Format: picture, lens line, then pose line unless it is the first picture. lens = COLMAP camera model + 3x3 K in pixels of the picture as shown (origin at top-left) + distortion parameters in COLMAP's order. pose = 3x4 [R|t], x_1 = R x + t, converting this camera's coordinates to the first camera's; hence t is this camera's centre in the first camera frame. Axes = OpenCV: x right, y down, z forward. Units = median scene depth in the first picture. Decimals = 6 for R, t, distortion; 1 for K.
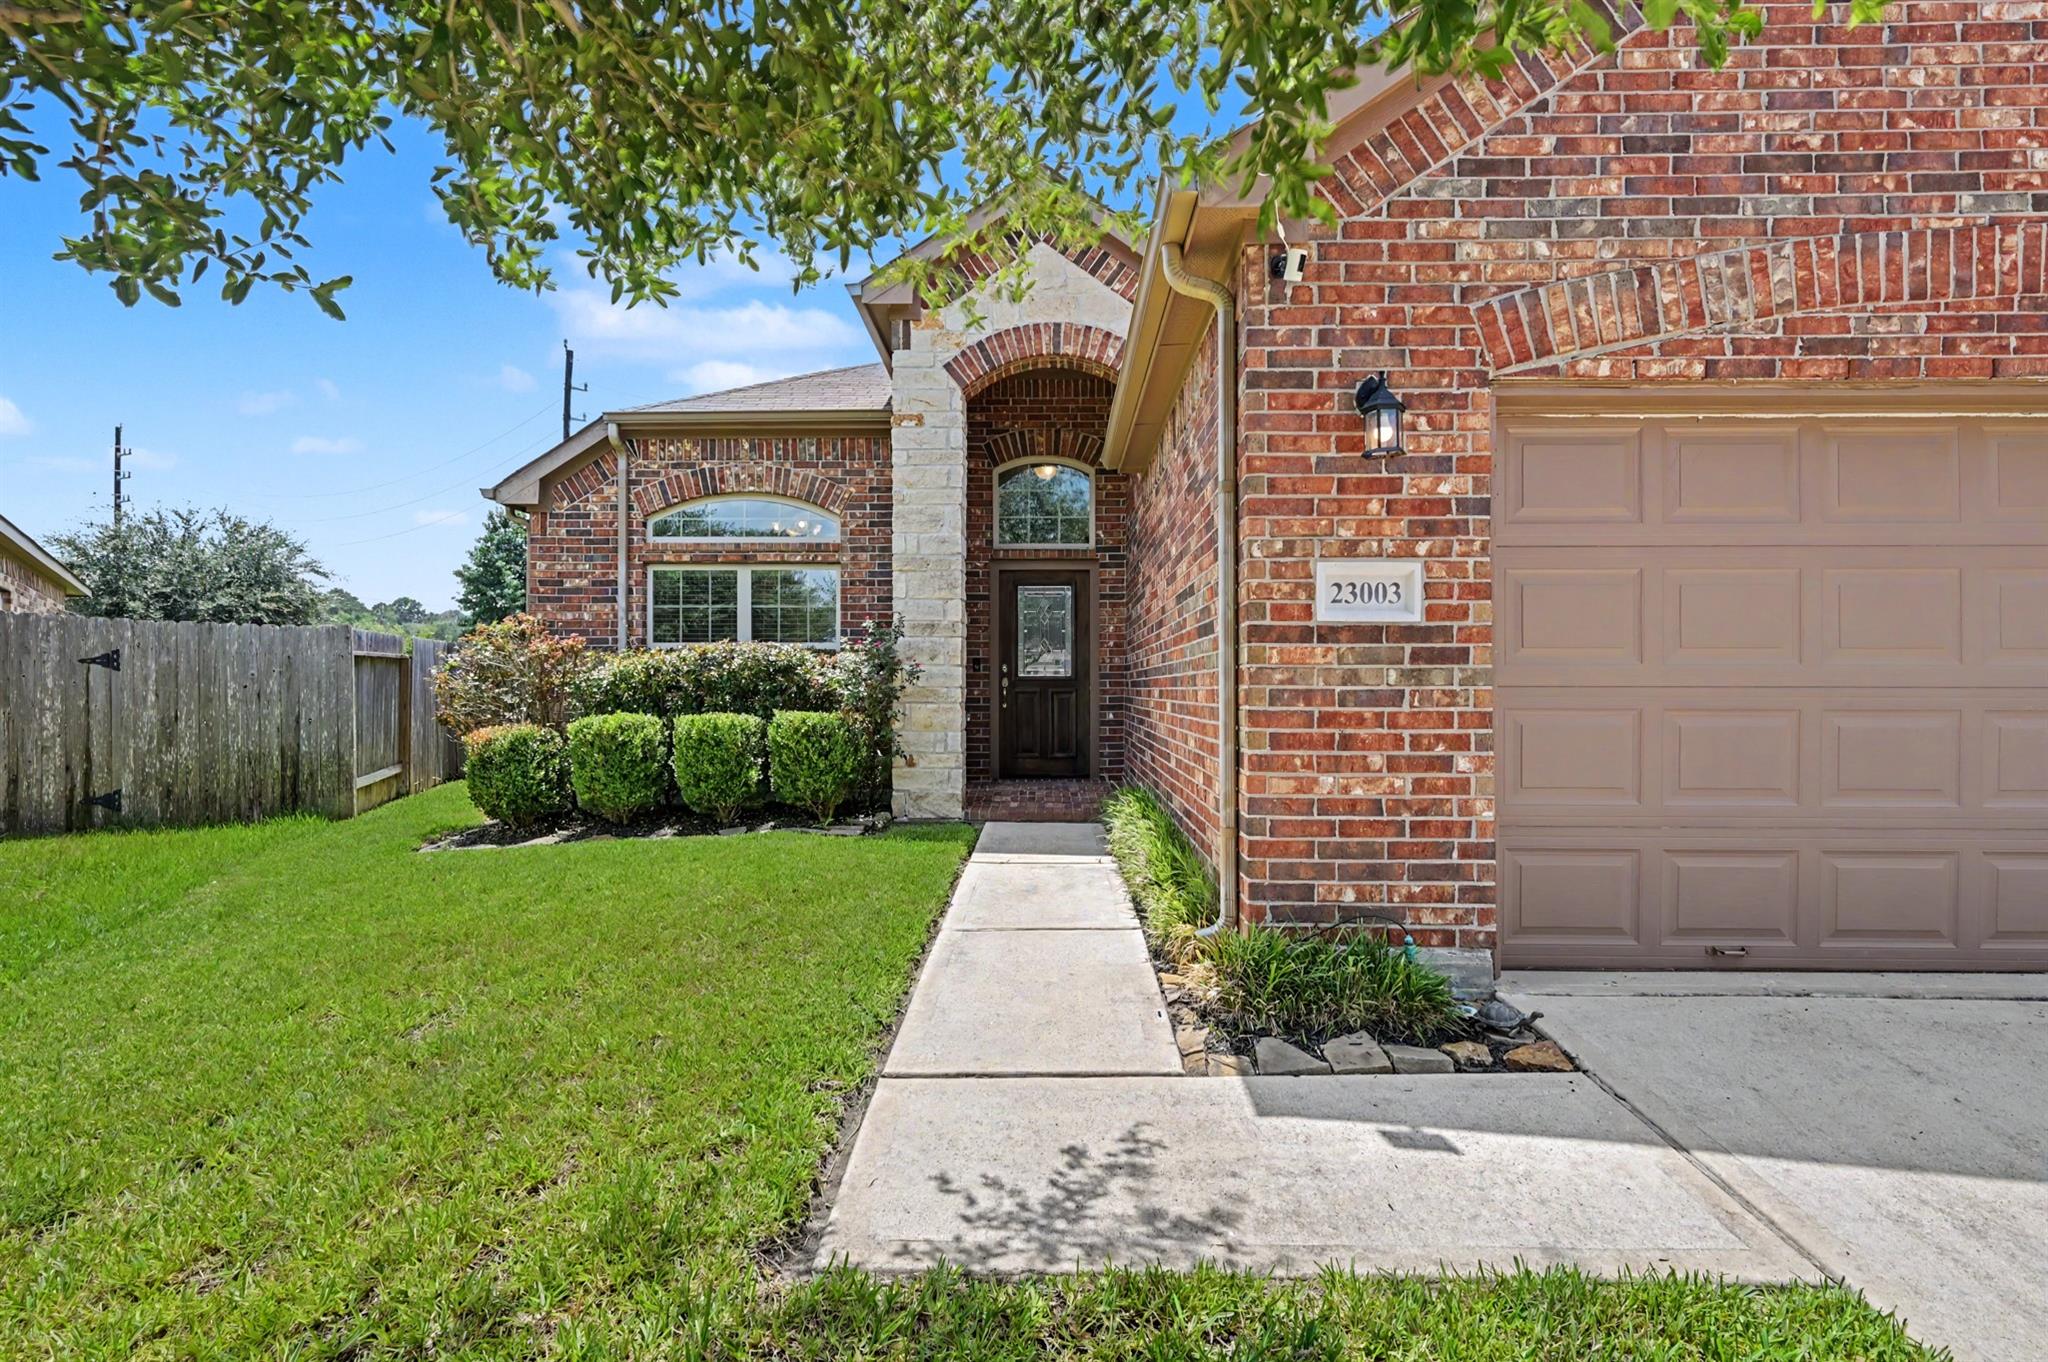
lens RADIAL K [[990.4, 0, 1023.3], [0, 990.4, 681.1], [0, 0, 1]] dist [-0.000988, -0.000648]
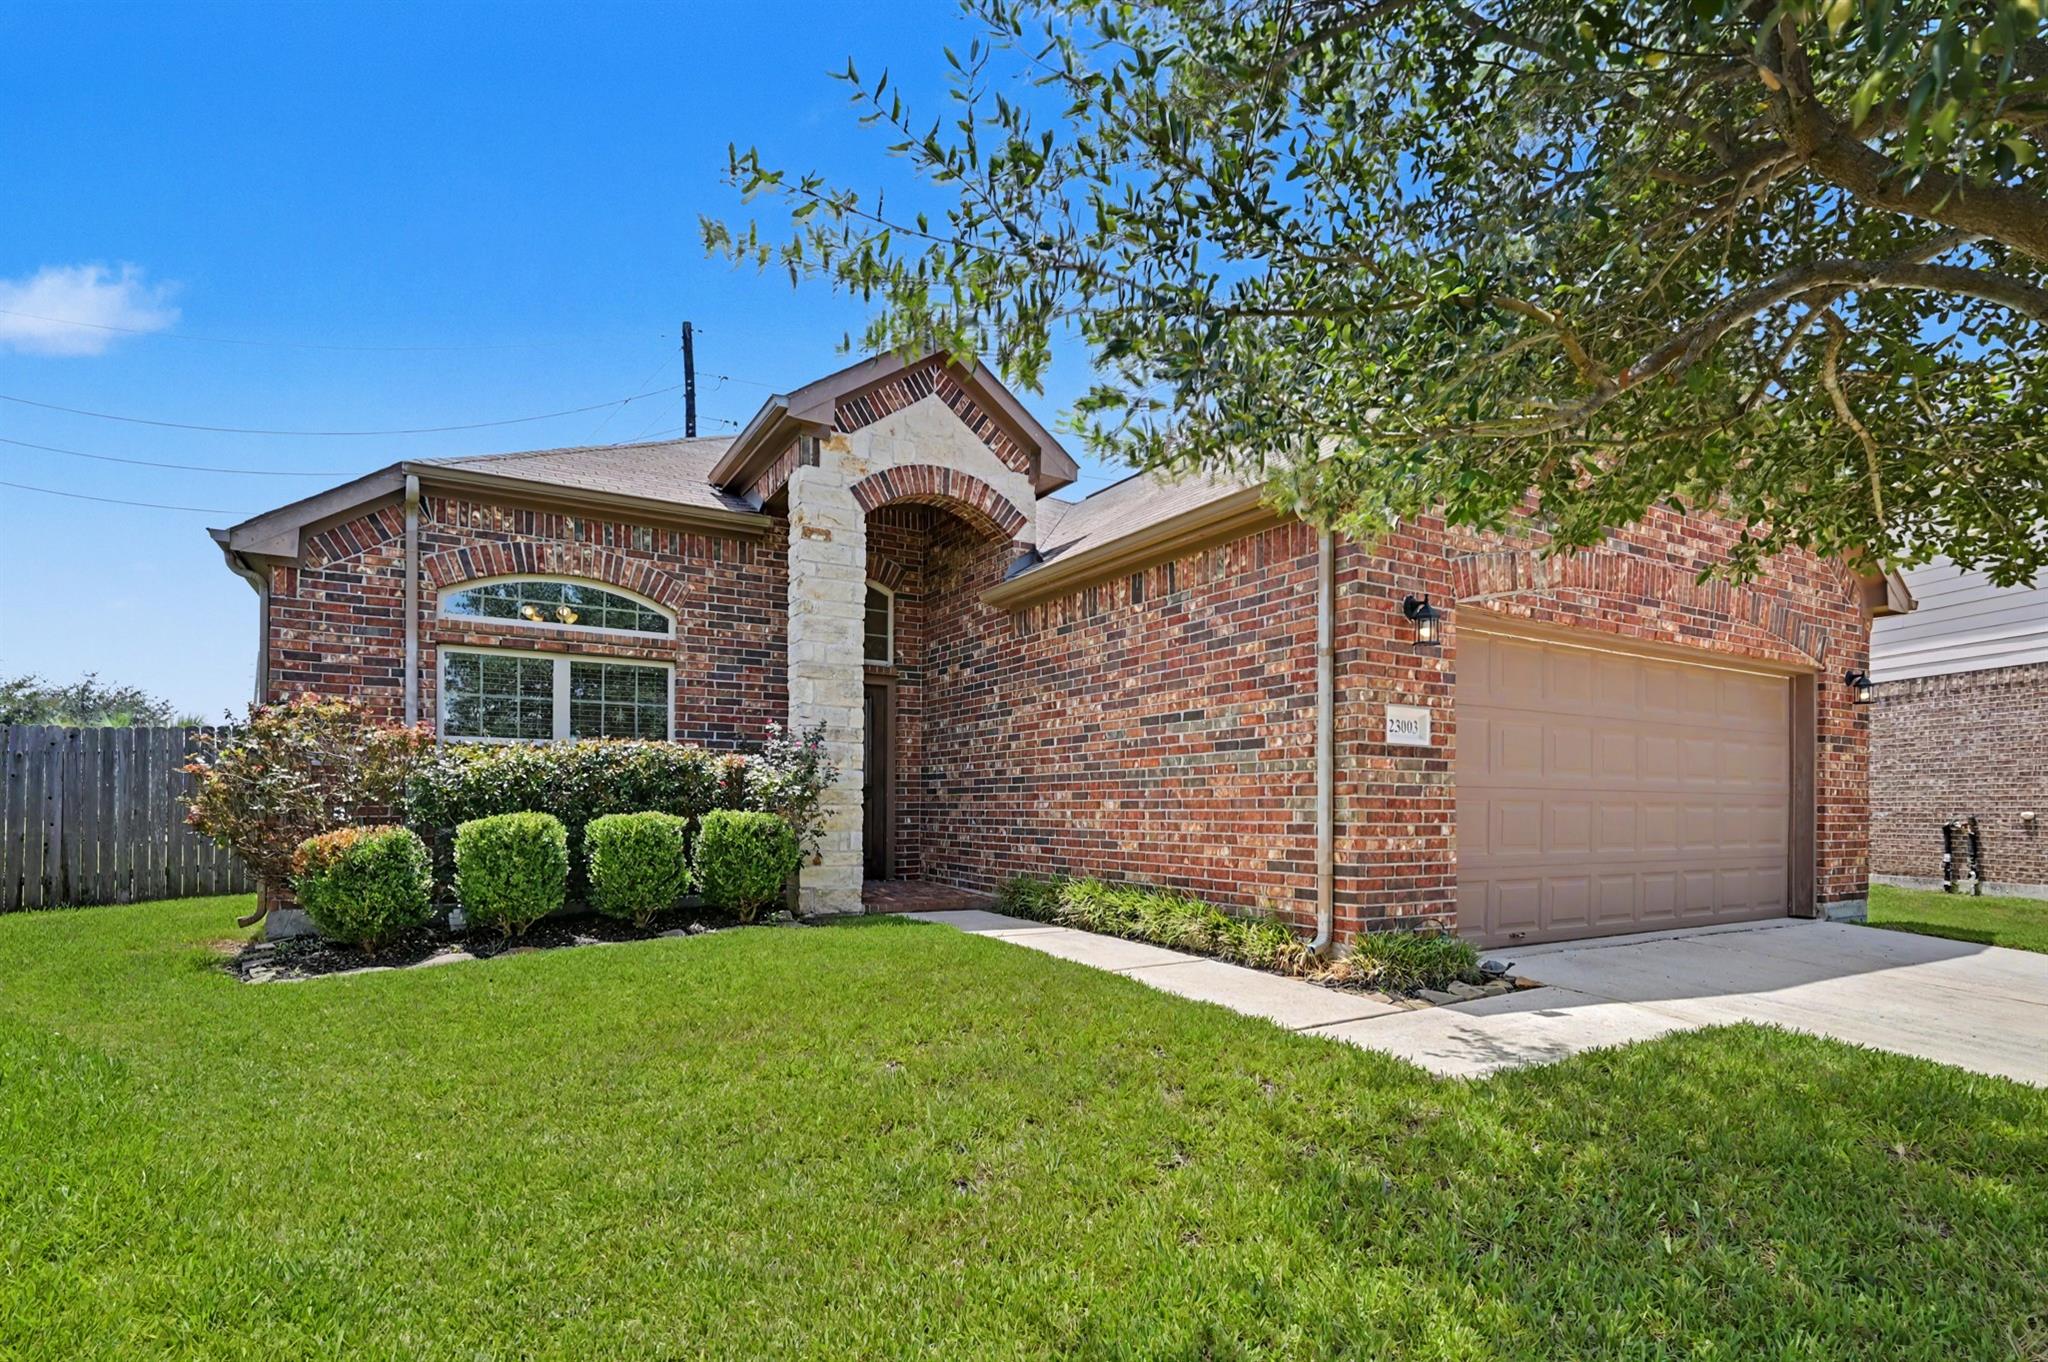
lens RADIAL K [[1004.5, 0, 1076.3], [0, 1004.5, 805.7], [0, 0, 1]] dist [-0.003083, -0.000301]
pose [[0.833747, 0.004803, 0.552125, -0.472789], [-0.007268, 0.999971, 0.002276, 0.019358], [-0.552098, -0.005911, 0.833758, -0.038170]]
